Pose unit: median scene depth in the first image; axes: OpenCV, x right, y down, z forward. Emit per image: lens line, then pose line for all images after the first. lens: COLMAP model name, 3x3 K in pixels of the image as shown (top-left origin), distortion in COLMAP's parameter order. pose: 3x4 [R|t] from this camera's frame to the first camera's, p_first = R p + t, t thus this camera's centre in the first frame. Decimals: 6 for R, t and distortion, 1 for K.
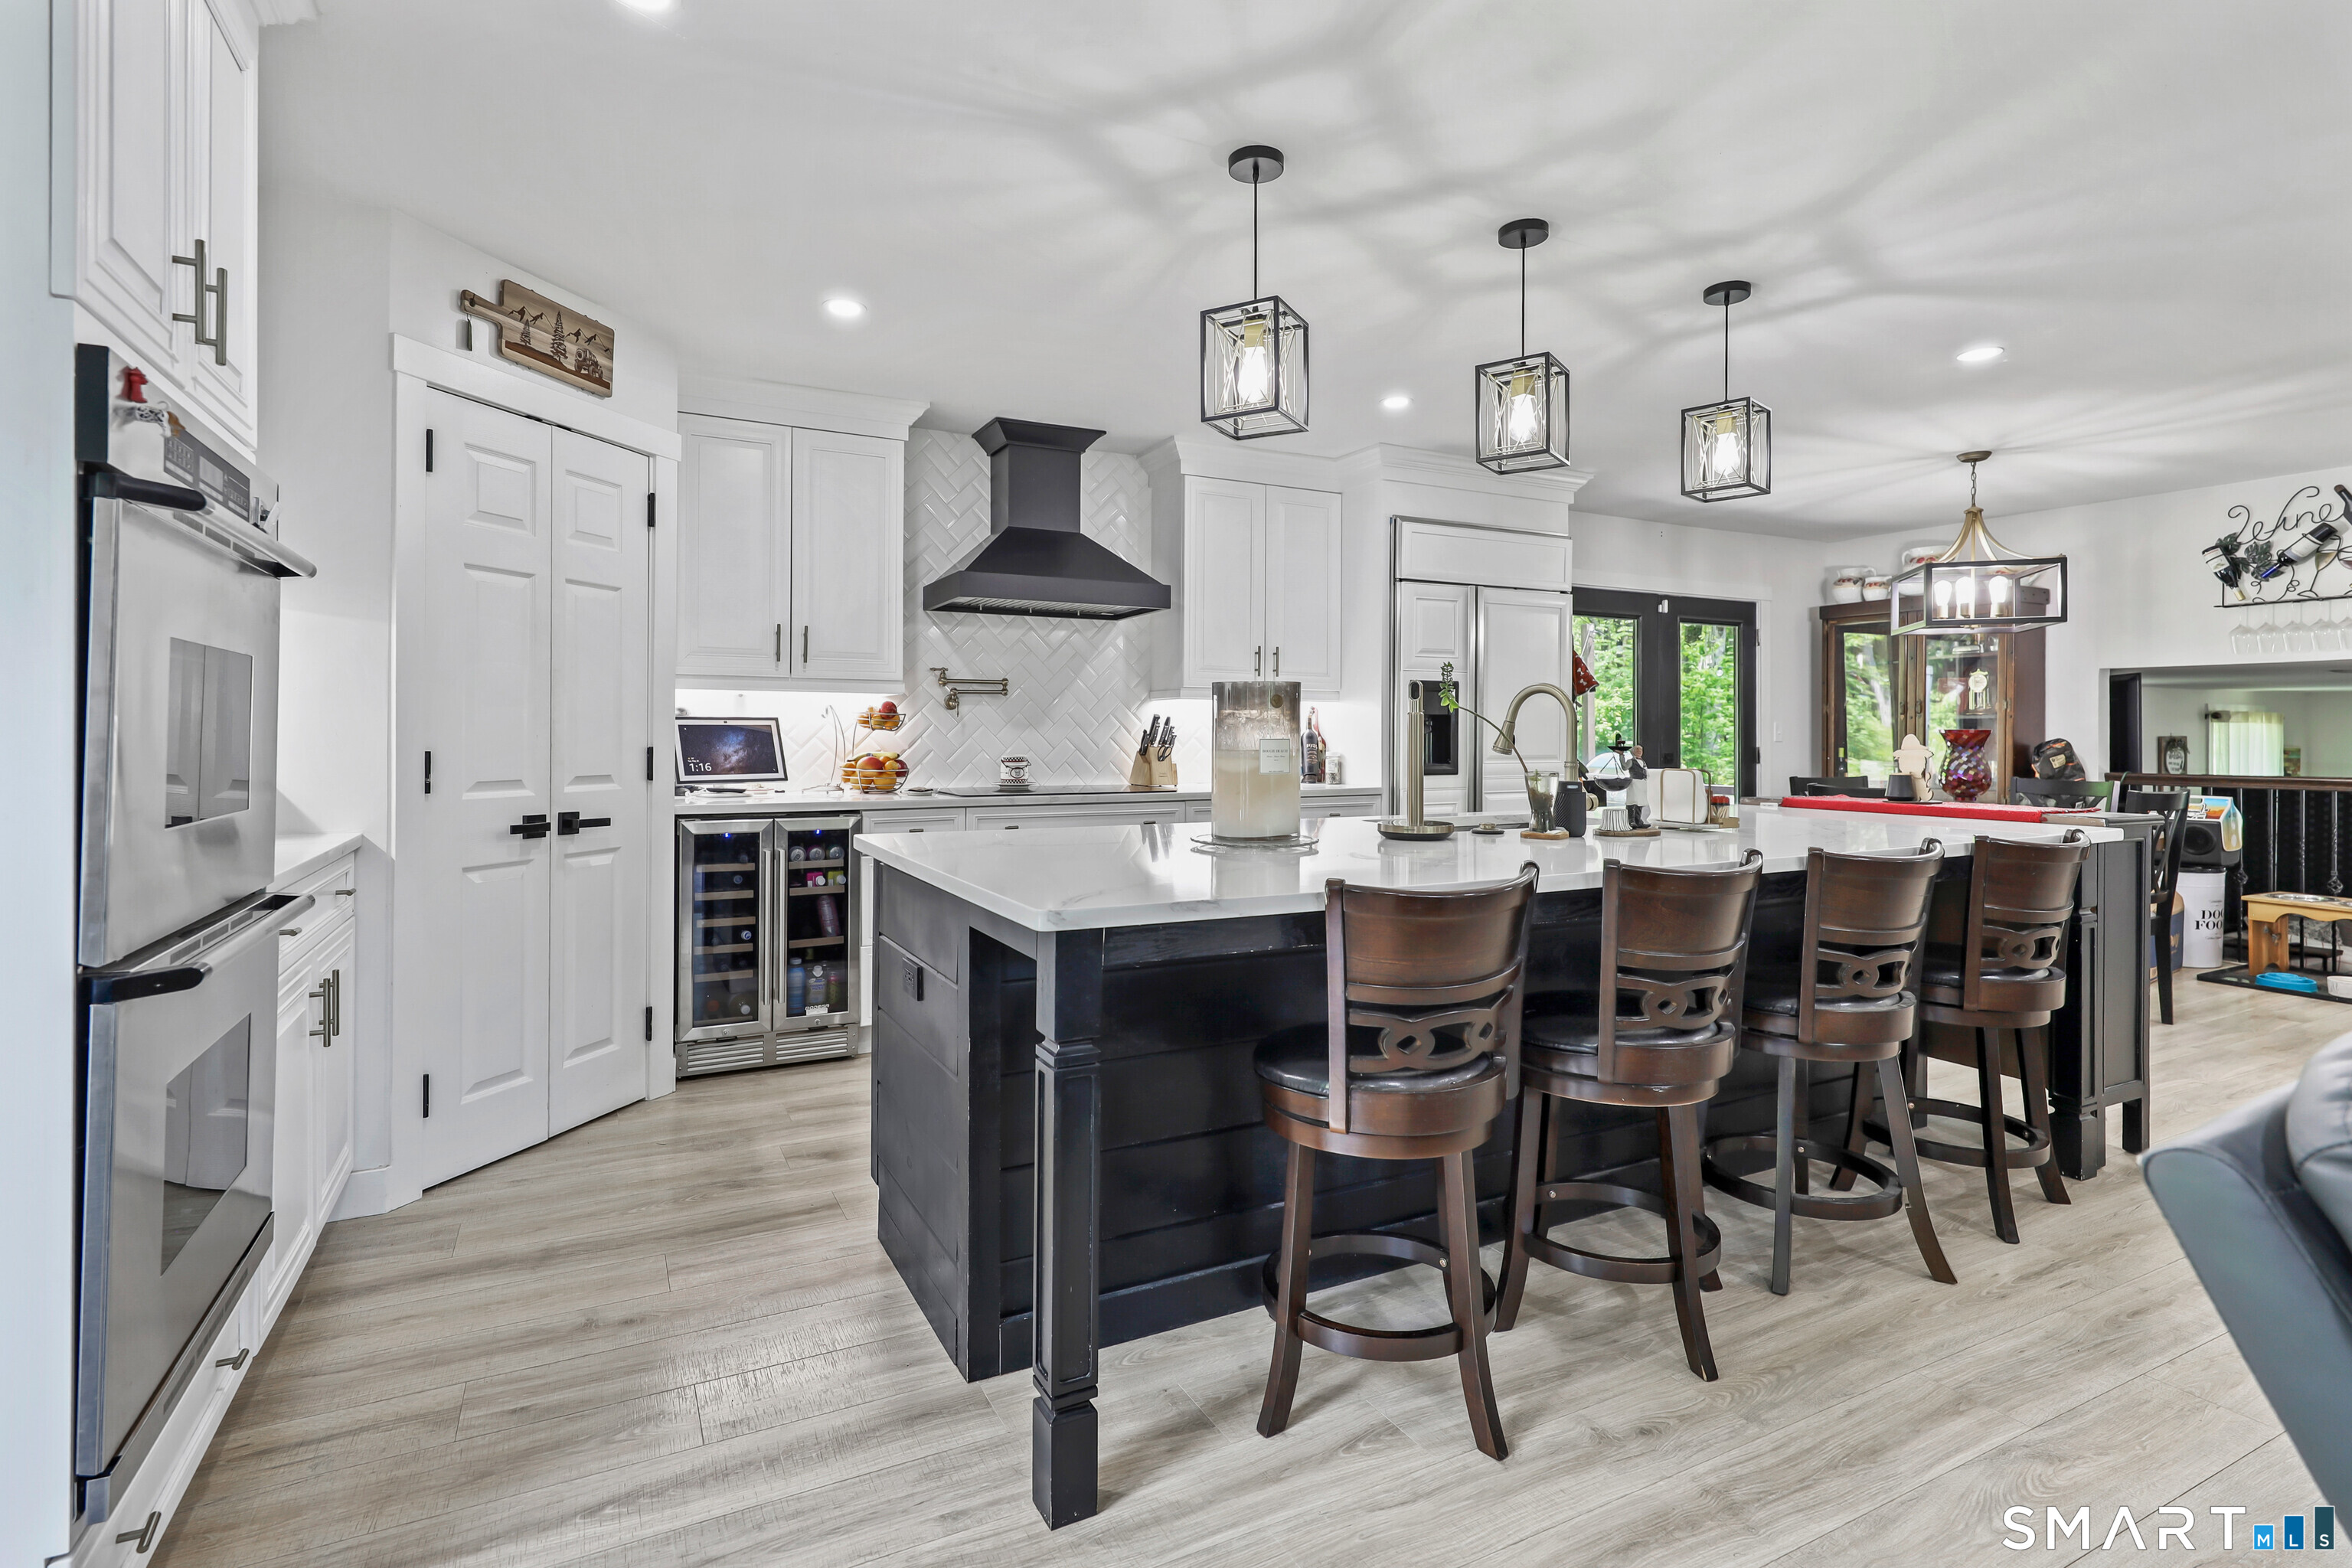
lens RADIAL K [[1129.2, 0, 1172.8], [0, 1129.2, 736.2], [0, 0, 1]] dist [-0.000657, 0.001018]
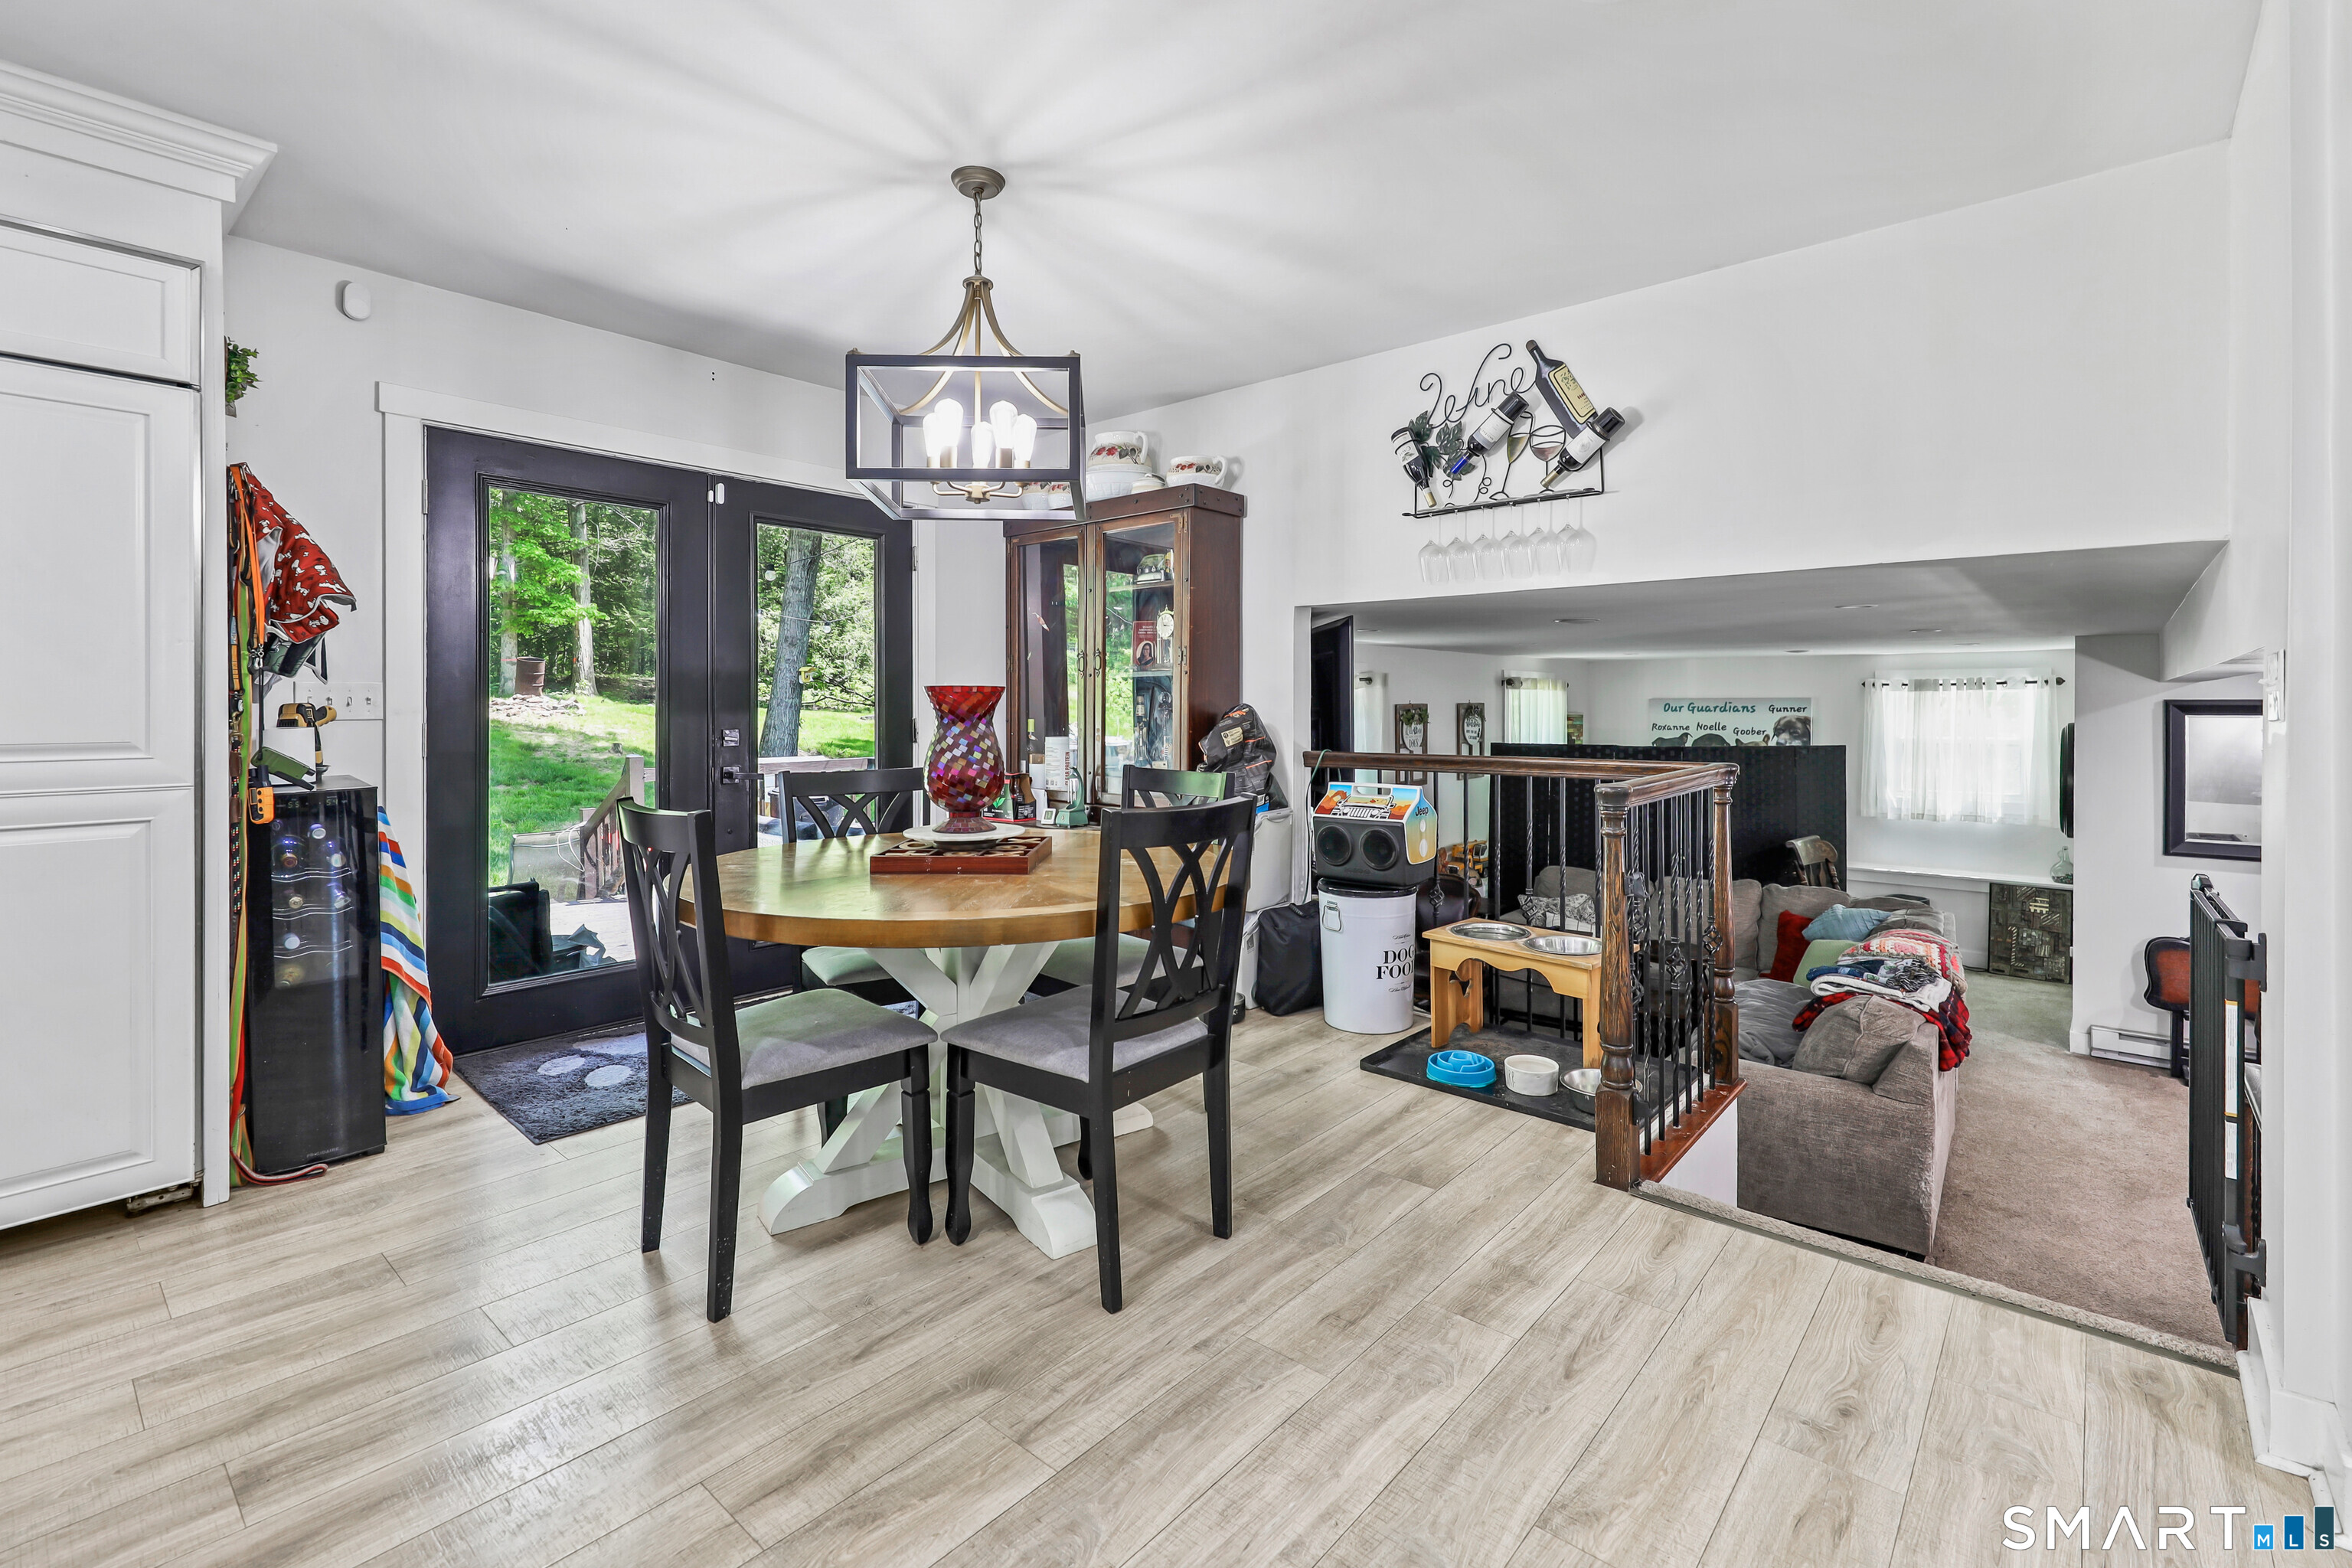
lens RADIAL K [[1053.4, 0, 1161.3], [0, 1053.4, 707.7], [0, 0, 1]] dist [-0.000667, 0.000010]
pose [[0.932910, -0.002752, 0.360099, 0.565771], [0.002432, 0.999996, 0.001339, 0.004196], [-0.360102, -0.000374, 0.932913, 0.459030]]
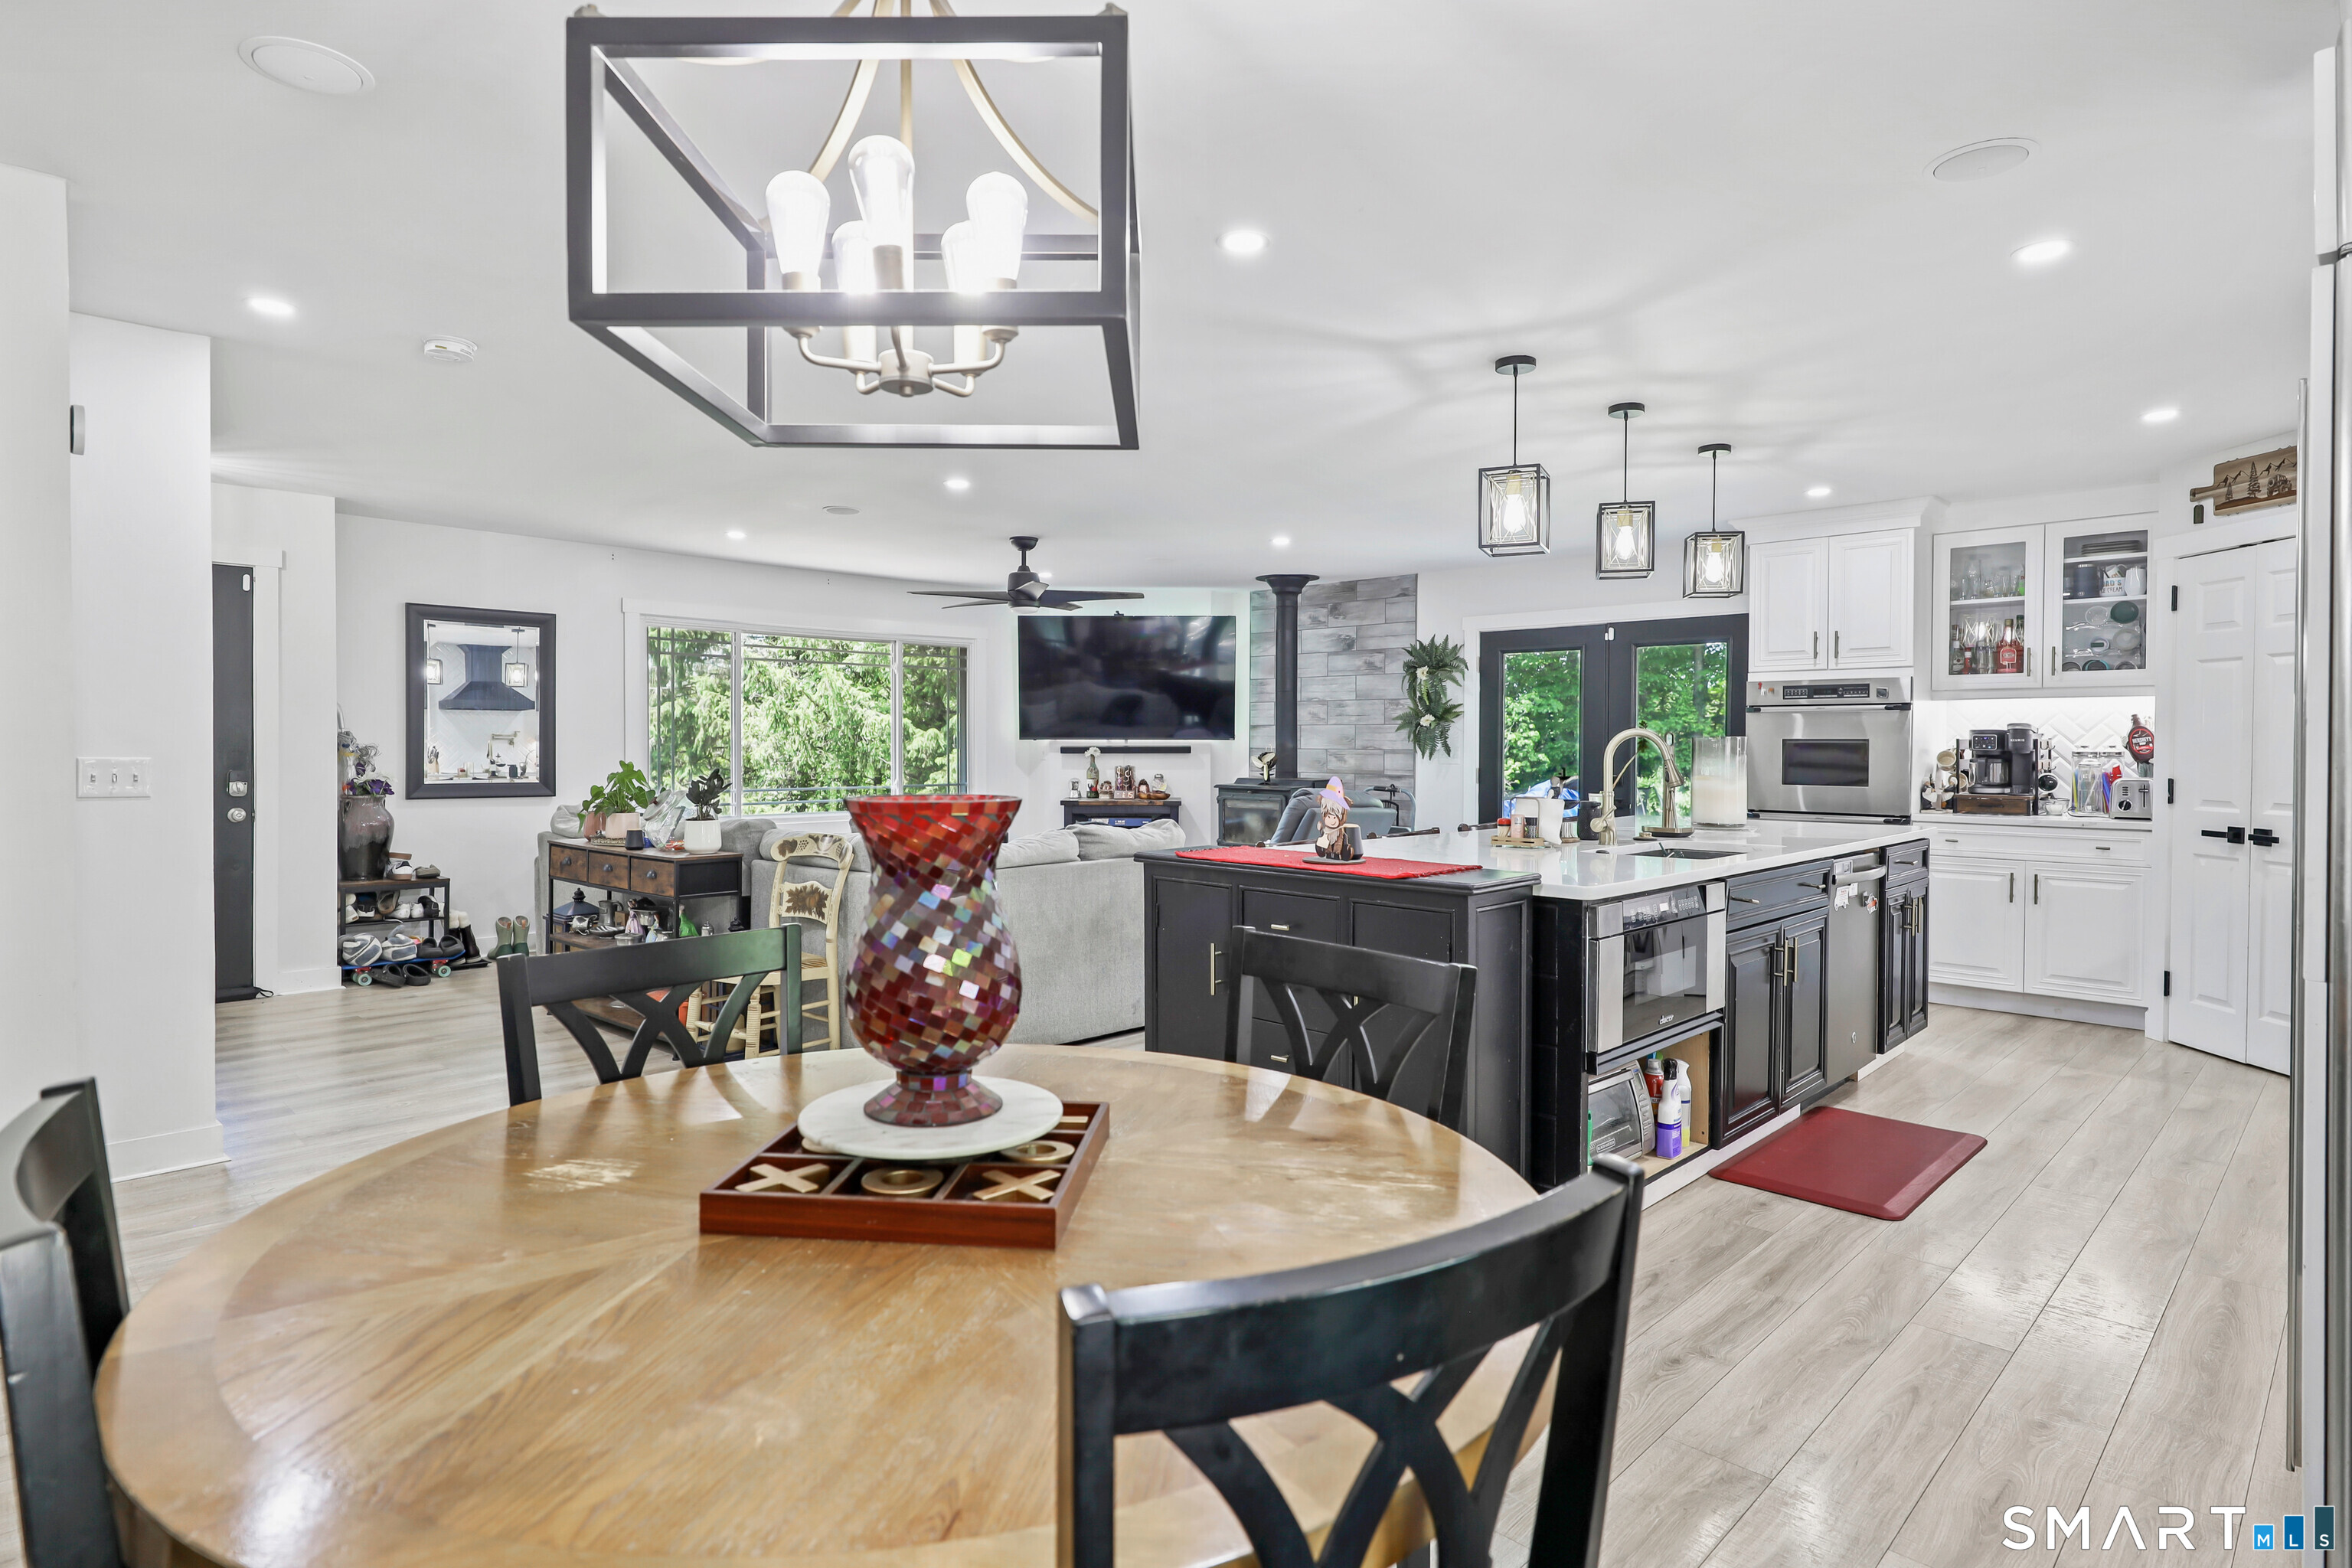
lens RADIAL K [[1235.6, 0, 1156.1], [0, 1235.6, 766.4], [0, 0, 1]] dist [0.001294, 0.000673]
pose [[-0.951809, -0.001110, -0.306690, 0.682973], [-0.008142, 0.999732, 0.021651, -0.016459], [0.306584, 0.023105, -0.951563, 1.172817]]
